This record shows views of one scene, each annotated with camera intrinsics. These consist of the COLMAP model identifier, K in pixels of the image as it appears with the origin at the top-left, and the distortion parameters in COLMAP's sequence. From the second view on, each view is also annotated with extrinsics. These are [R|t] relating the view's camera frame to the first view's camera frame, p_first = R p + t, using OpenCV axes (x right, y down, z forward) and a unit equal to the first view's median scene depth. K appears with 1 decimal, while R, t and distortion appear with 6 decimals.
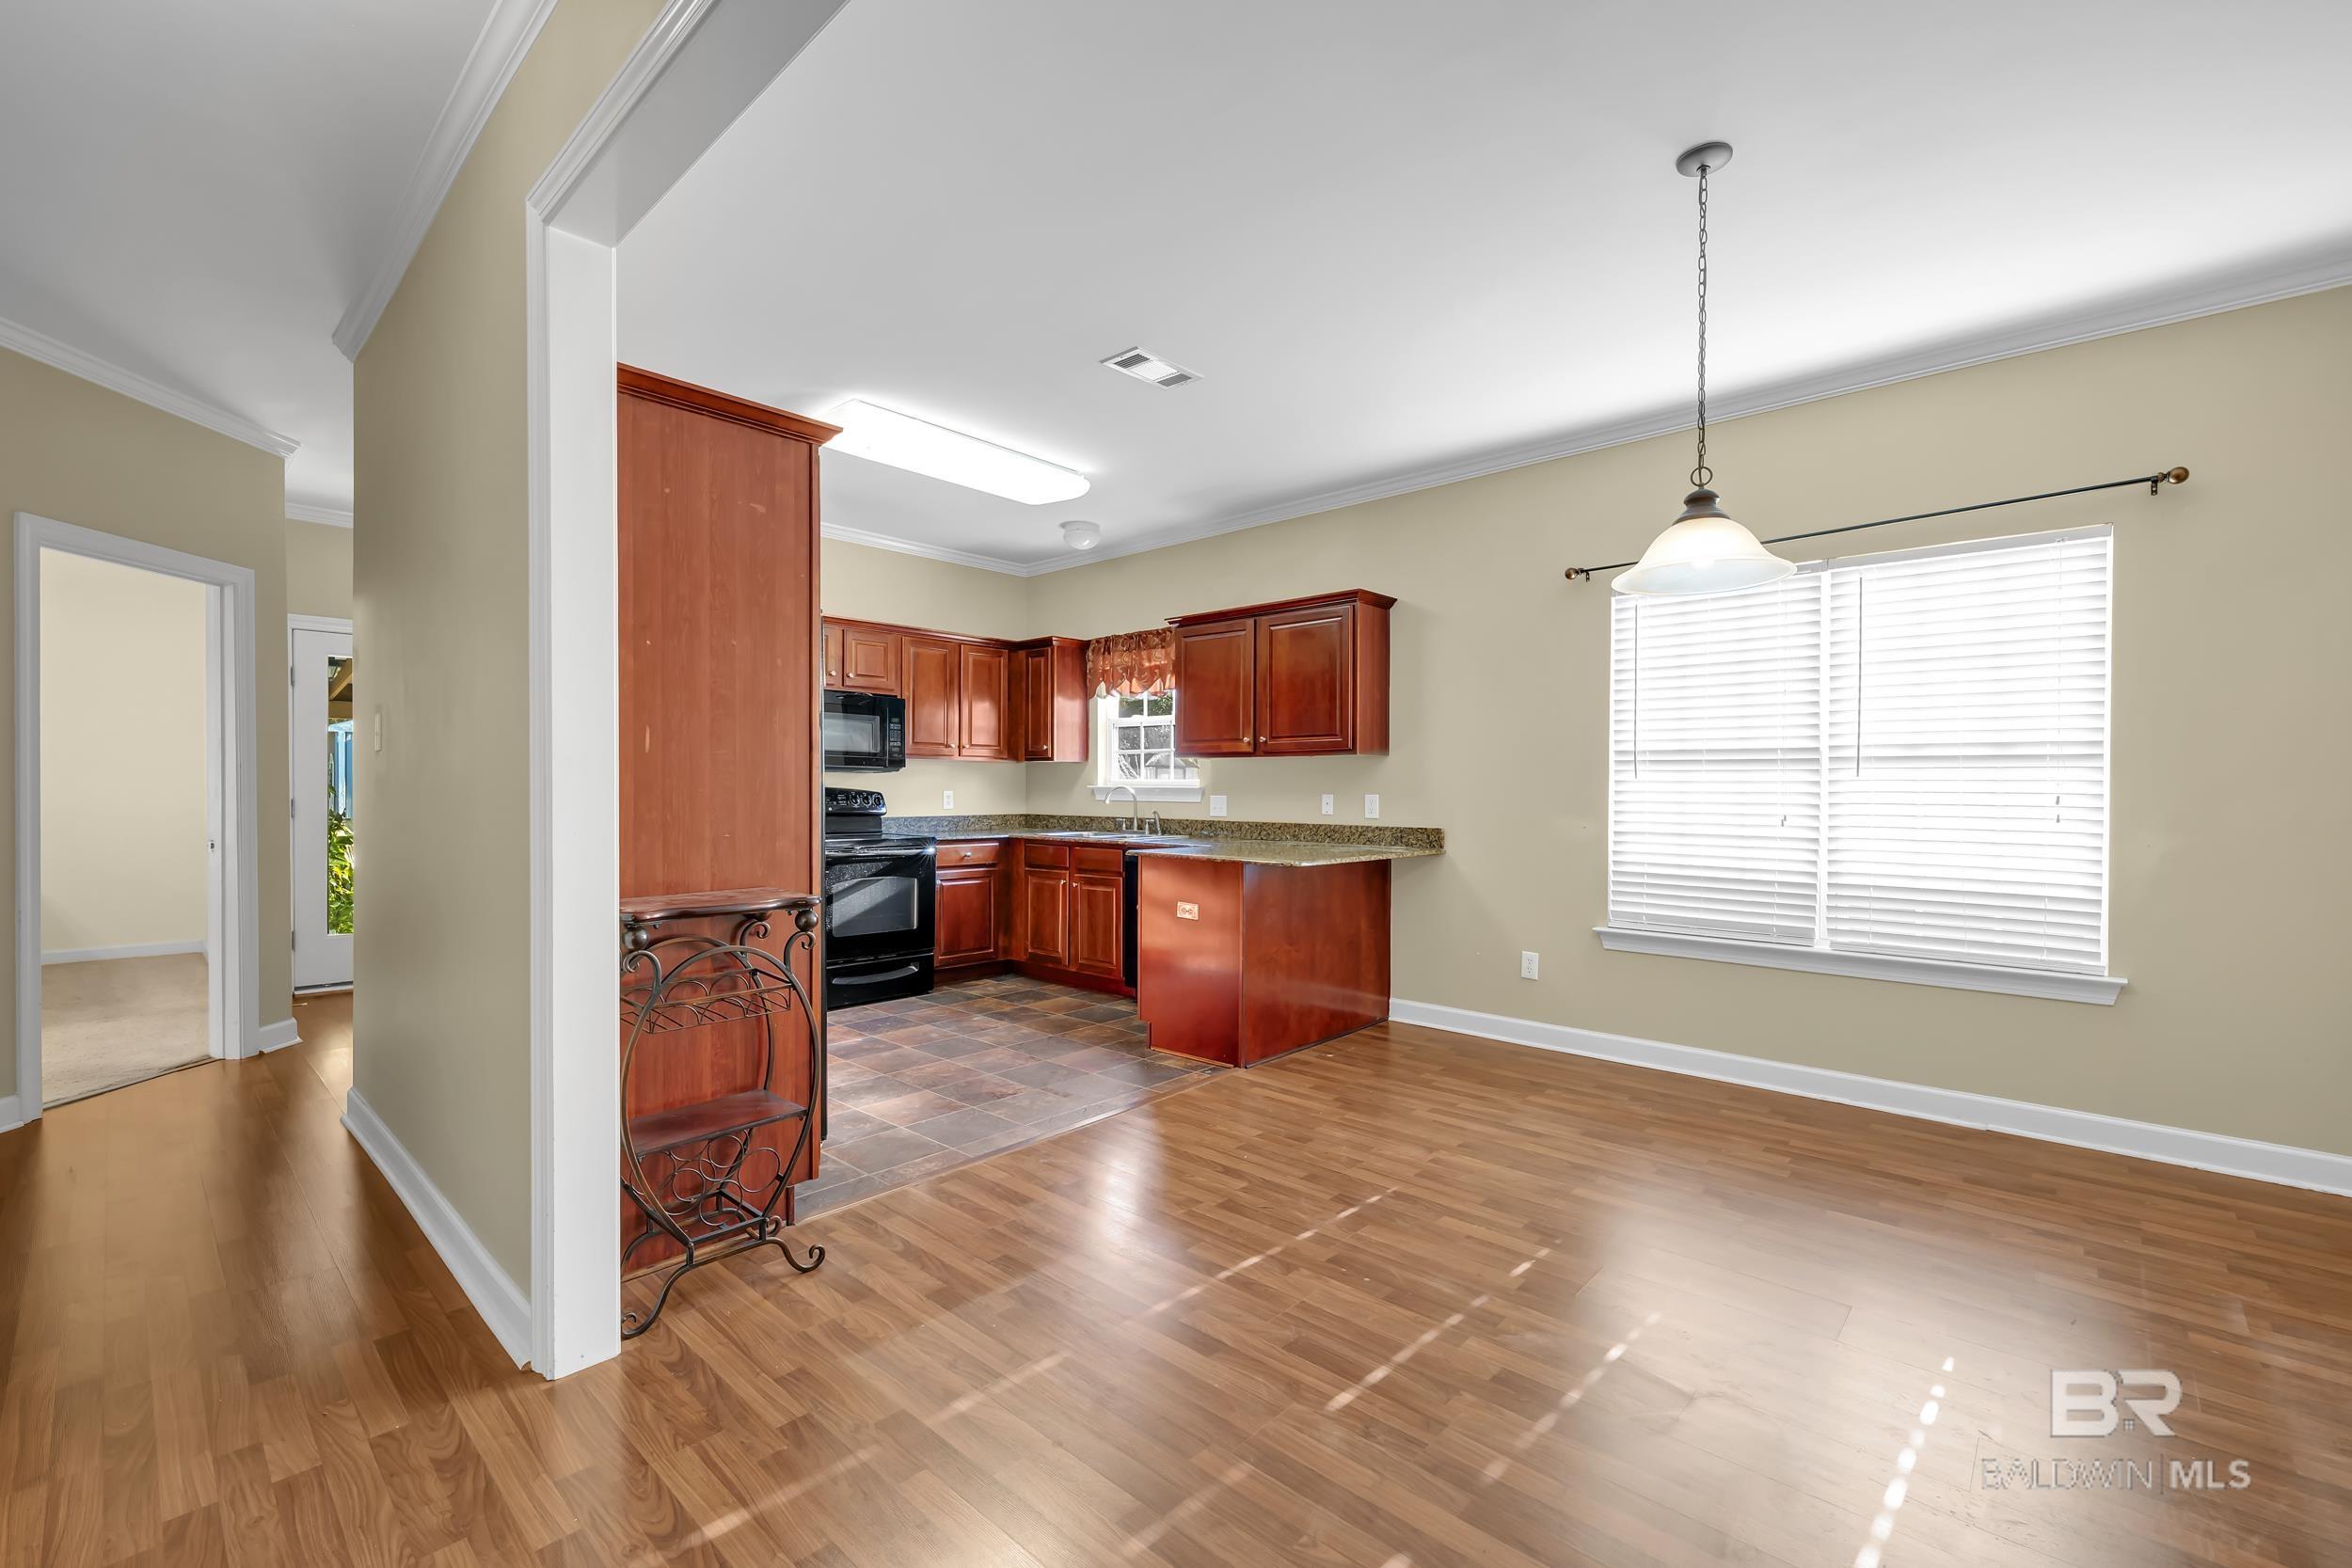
lens RADIAL K [[974.7, 0, 1179.3], [0, 974.7, 793.8], [0, 0, 1]] dist [-0.006994, 0.000974]
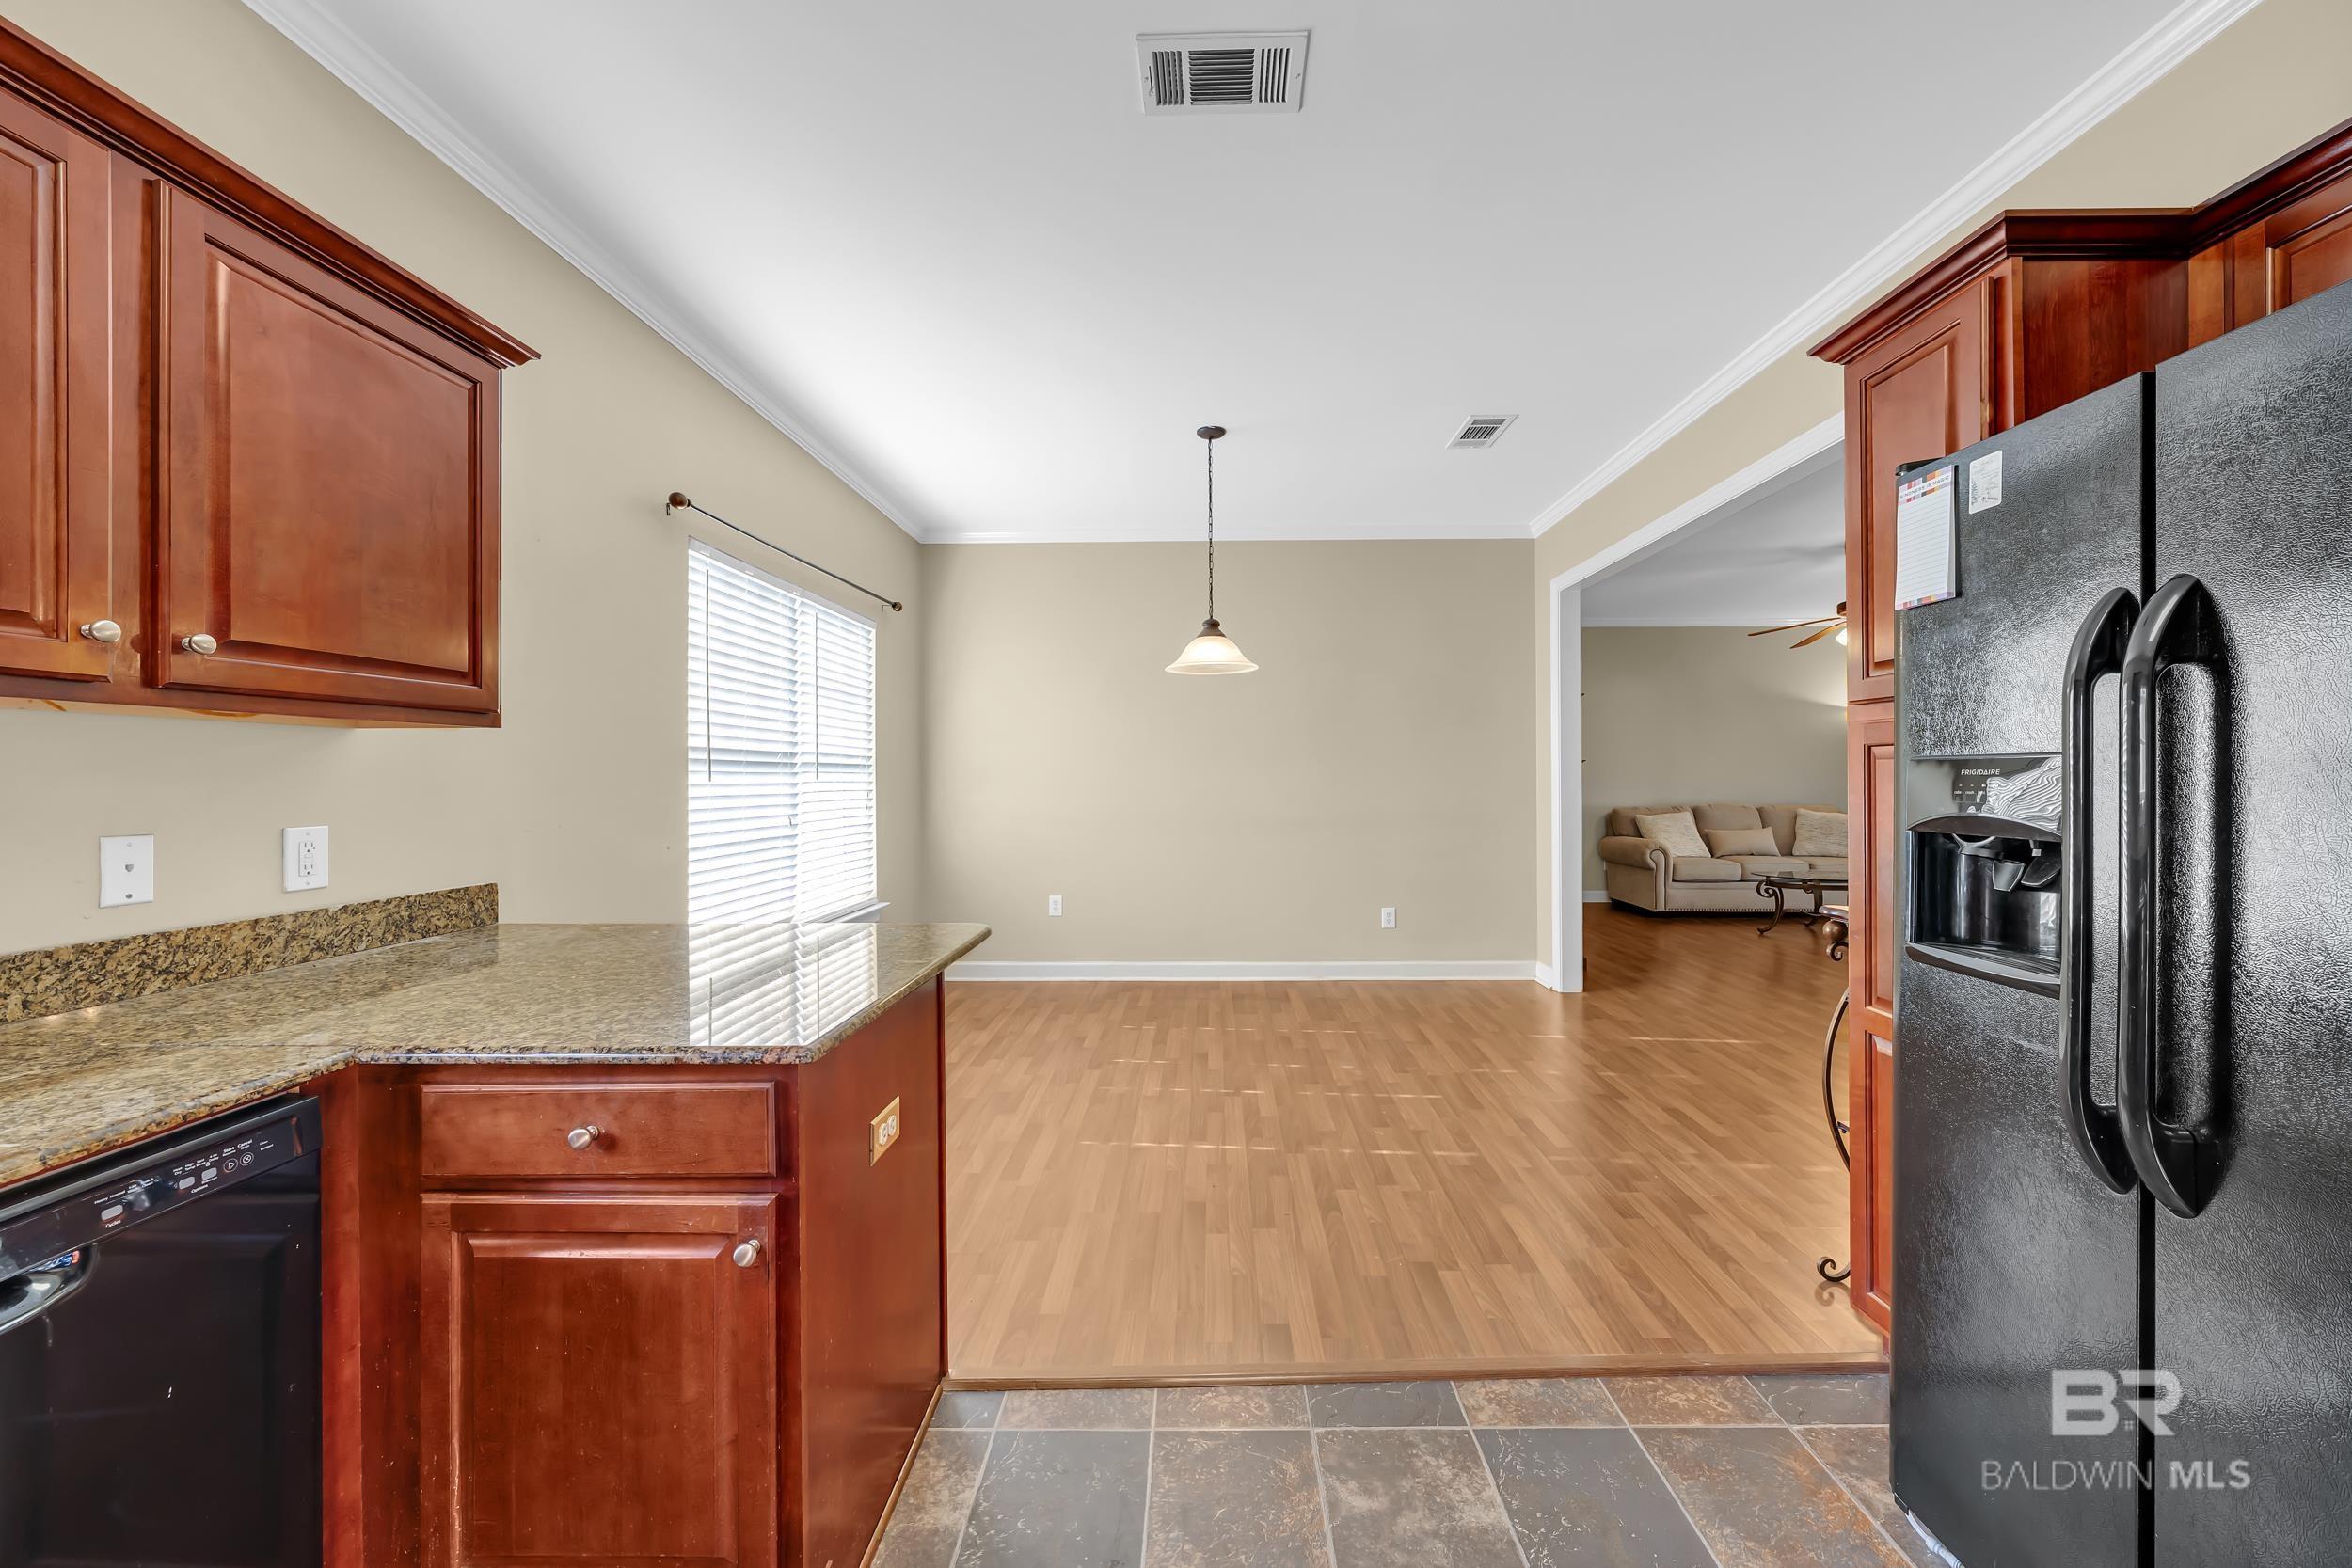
lens RADIAL K [[848.8, 0, 1193.3], [0, 848.8, 760.7], [0, 0, 1]] dist [-0.006026, 0.000554]
pose [[-0.663925, 0.012049, 0.747702, -0.324783], [0.007777, 0.999927, -0.009209, -0.022525], [-0.747758, -0.000299, -0.663971, 1.122839]]
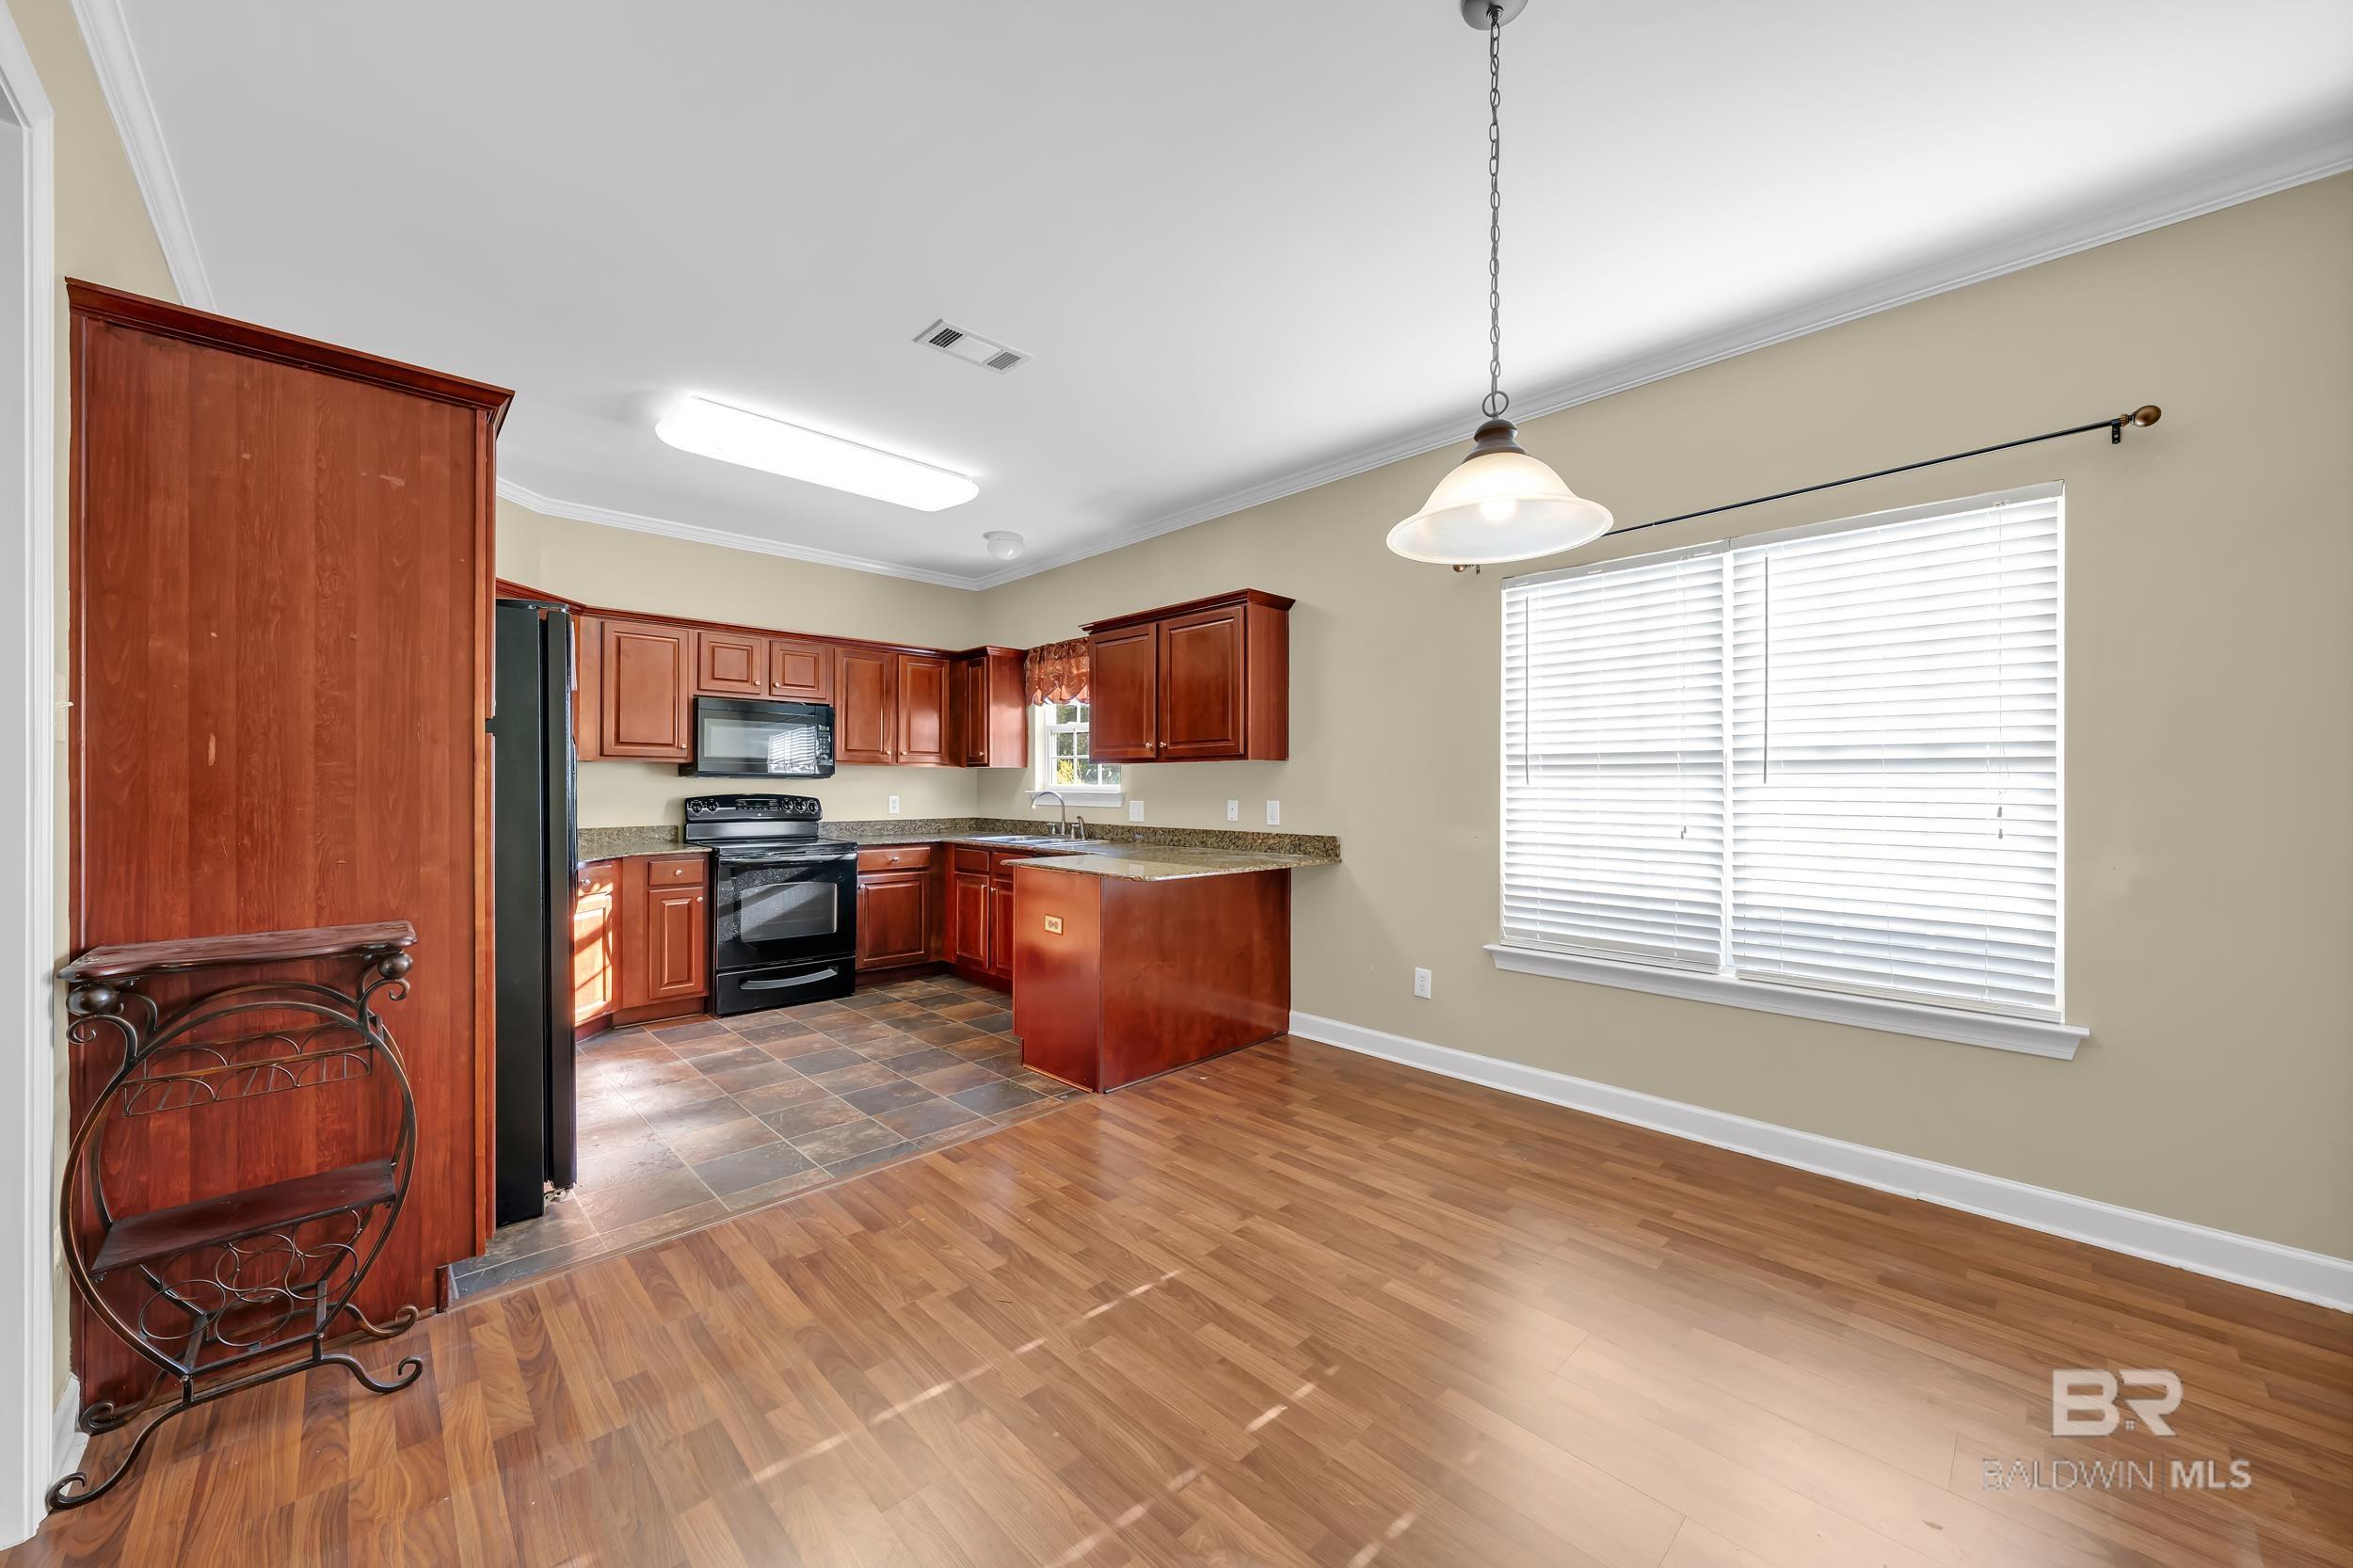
lens RADIAL K [[849.2, 0, 1178.0], [0, 849.2, 784.7], [0, 0, 1]] dist [-0.006026, 0.000554]
pose [[0.998418, -0.003126, -0.056140, 0.176204], [0.002605, 0.999953, -0.009359, -0.008878], [0.056166, 0.009198, 0.998379, 0.171012]]
